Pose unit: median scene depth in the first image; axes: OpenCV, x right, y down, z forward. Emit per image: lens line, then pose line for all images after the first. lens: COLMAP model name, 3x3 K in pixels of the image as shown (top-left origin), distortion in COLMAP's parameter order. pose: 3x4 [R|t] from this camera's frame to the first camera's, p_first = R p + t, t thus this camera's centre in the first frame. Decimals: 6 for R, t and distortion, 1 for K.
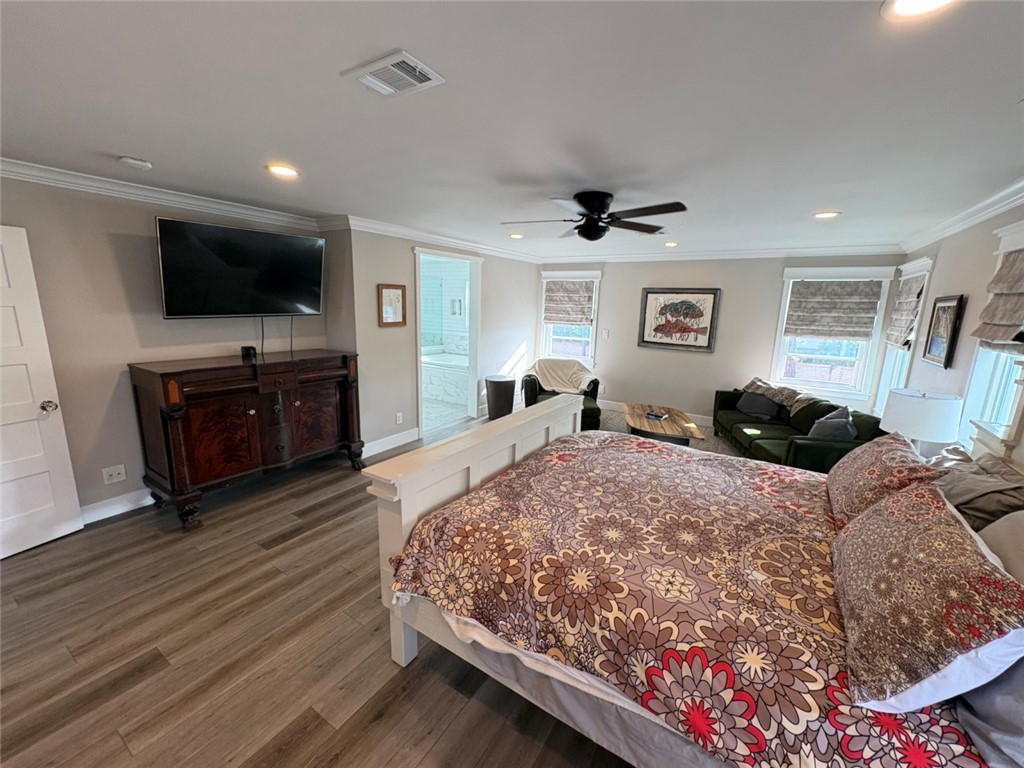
lens RADIAL K [[409.8, 0, 511.2], [0, 409.8, 384.4], [0, 0, 1]] dist [-0.000289, -0.000098]
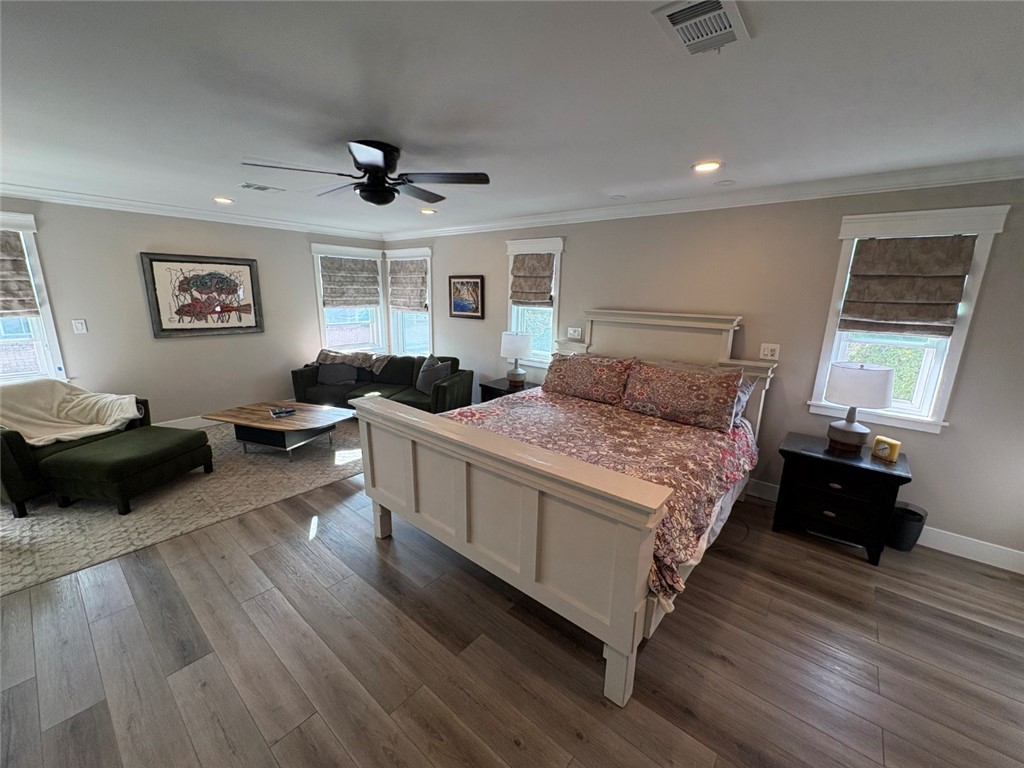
lens RADIAL K [[409.8, 0, 512.4], [0, 409.8, 384.9], [0, 0, 1]] dist [-0.000289, -0.000098]
pose [[0.121758, -0.250101, 0.960534, -0.399012], [0.176706, 0.957736, 0.226973, -0.089131], [-0.976704, 0.142096, 0.160806, 0.406152]]
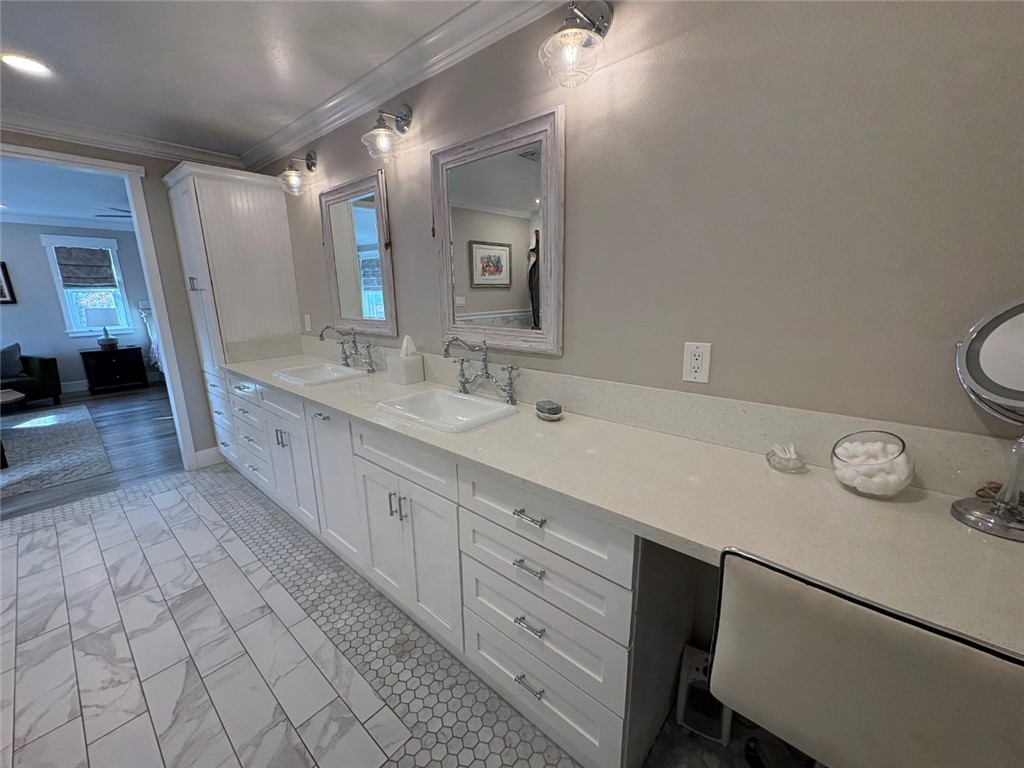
lens RADIAL K [[409.8, 0, 513.5], [0, 409.8, 381.6], [0, 0, 1]] dist [-0.000289, -0.000098]
pose [[-0.991054, -0.046871, 0.124959, -0.882373], [0.008482, 0.912289, 0.409460, -0.284162], [-0.133190, 0.406857, -0.903730, 1.582077]]
